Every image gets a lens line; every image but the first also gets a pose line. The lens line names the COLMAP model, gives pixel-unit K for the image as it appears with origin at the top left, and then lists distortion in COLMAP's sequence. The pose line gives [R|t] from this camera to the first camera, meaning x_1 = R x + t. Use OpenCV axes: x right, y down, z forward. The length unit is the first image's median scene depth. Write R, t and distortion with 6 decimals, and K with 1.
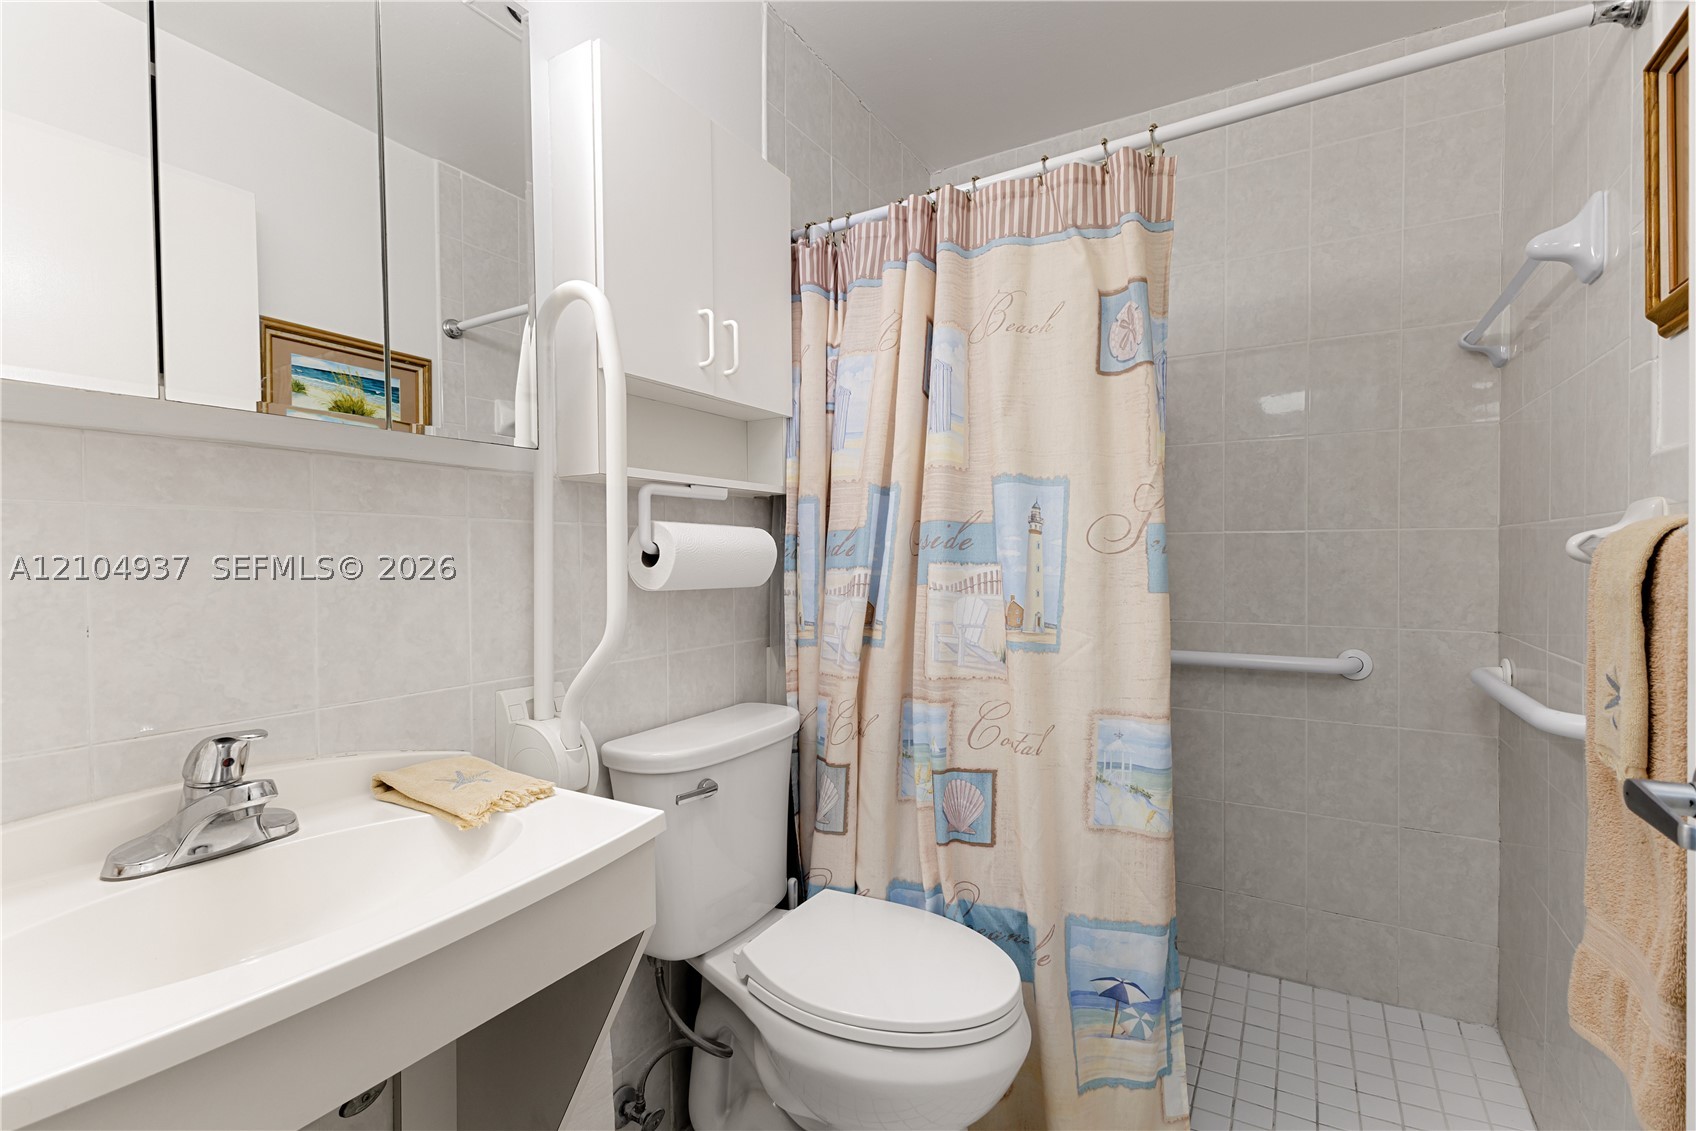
lens RADIAL K [[751.1, 0, 881.8], [0, 751.1, 580.3], [0, 0, 1]] dist [0.020128, 0.000064]
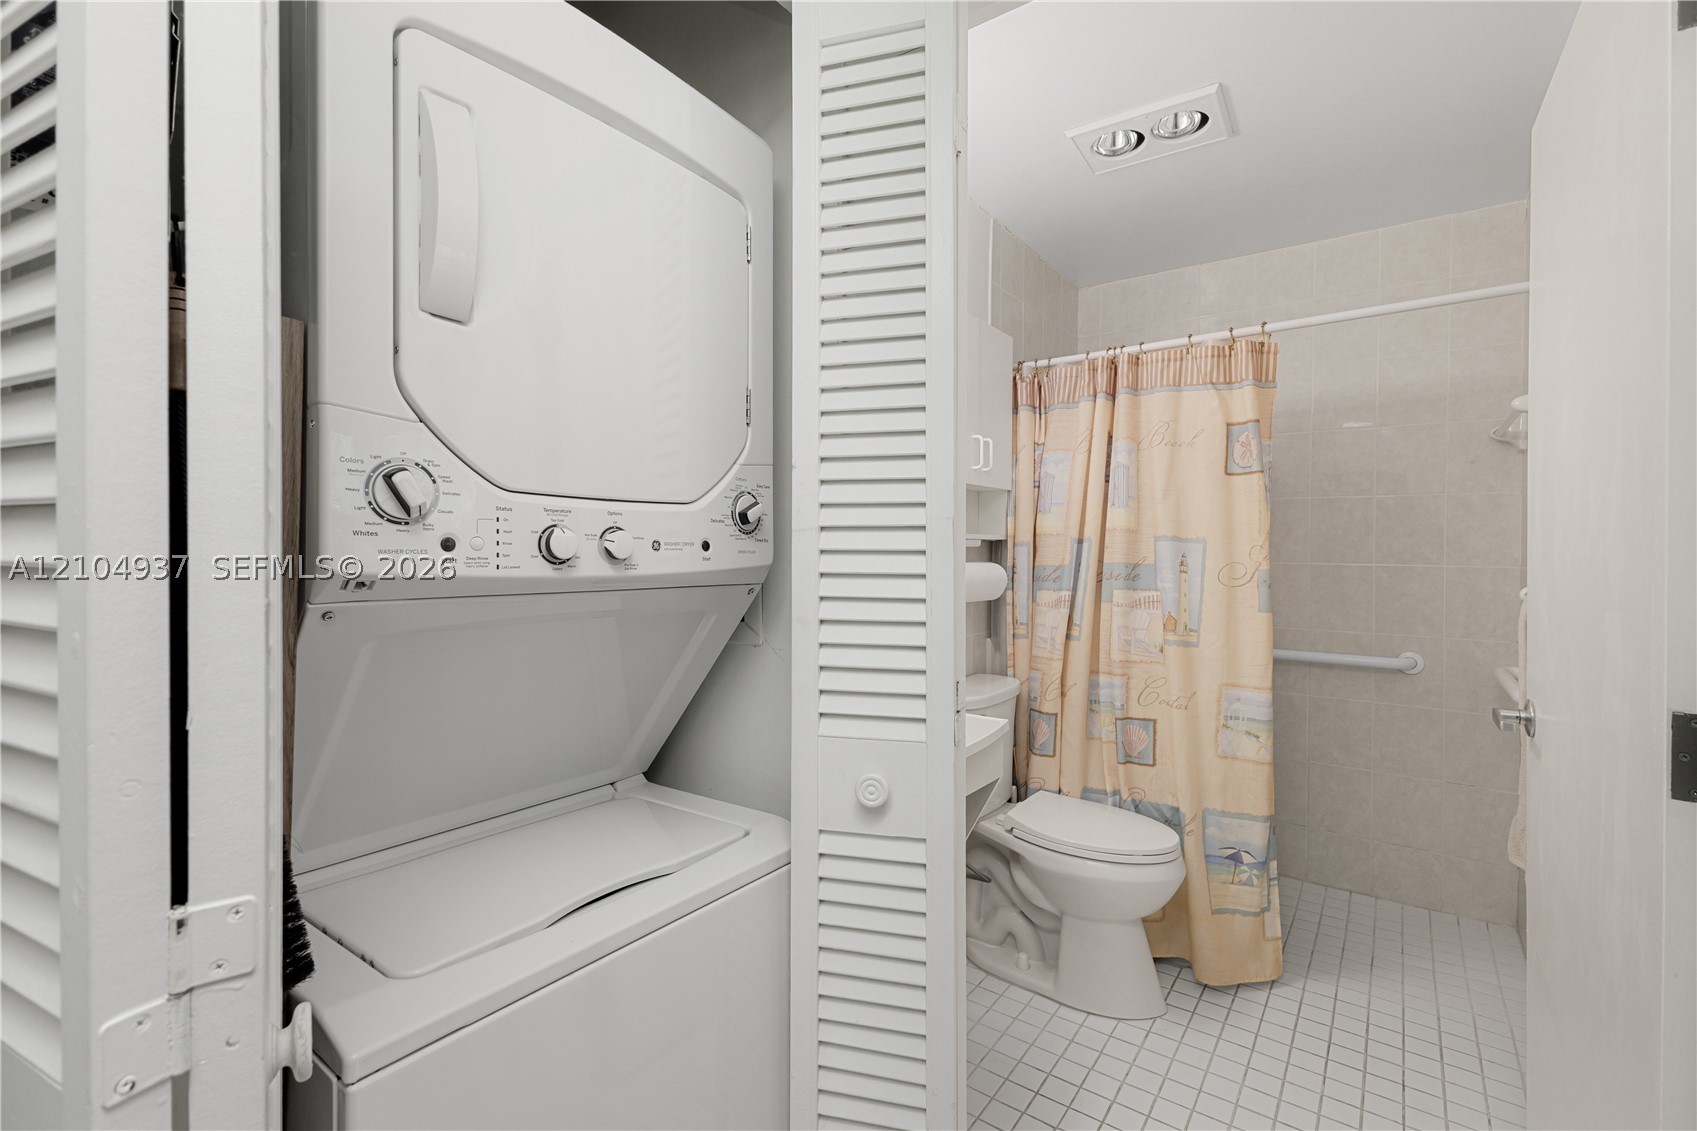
lens RADIAL K [[744.5, 0, 855.7], [0, 744.5, 561.2], [0, 0, 1]] dist [0.013613, 0.000058]
pose [[0.992298, 0.015341, -0.122923, -0.291086], [-0.016945, 0.999784, -0.012010, -0.055231], [0.122712, 0.014000, 0.992344, -0.660272]]
